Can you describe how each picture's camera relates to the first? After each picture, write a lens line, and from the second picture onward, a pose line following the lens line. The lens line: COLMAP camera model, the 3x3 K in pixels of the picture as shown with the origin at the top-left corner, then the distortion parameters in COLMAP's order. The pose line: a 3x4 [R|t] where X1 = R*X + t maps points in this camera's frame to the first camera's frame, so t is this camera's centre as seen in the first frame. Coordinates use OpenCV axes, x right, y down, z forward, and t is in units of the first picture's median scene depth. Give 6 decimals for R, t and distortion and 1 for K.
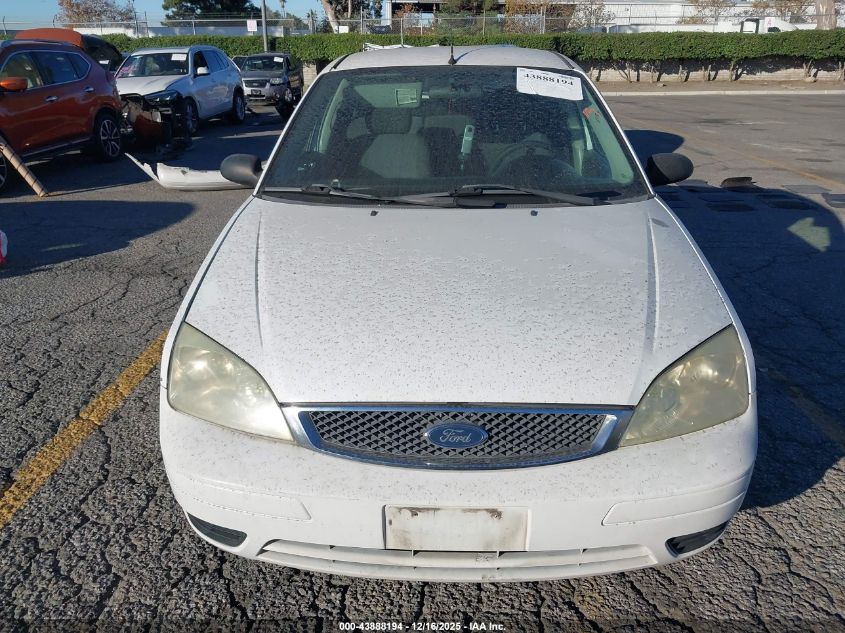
lens RADIAL K [[671.2, 0, 425.4], [0, 671.2, 316.6], [0, 0, 1]] dist [-0.006962, 0.004040]
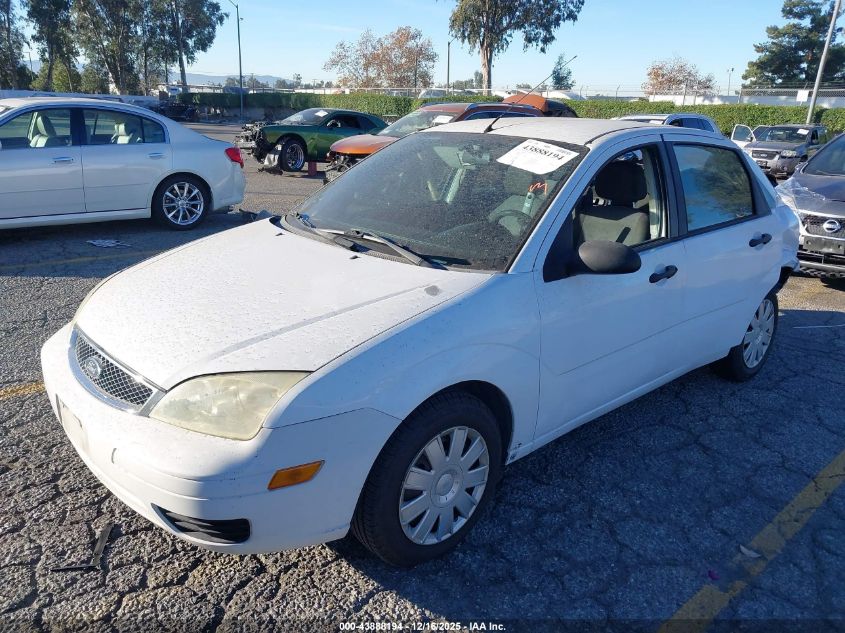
lens RADIAL K [[671.2, 0, 427.7], [0, 671.2, 318.8], [0, 0, 1]] dist [-0.006962, 0.004040]
pose [[0.694859, 0.239700, -0.678023, 0.109515], [-0.296991, 0.954310, 0.033010, -0.013528], [0.654956, 0.178429, 0.734299, 0.027564]]
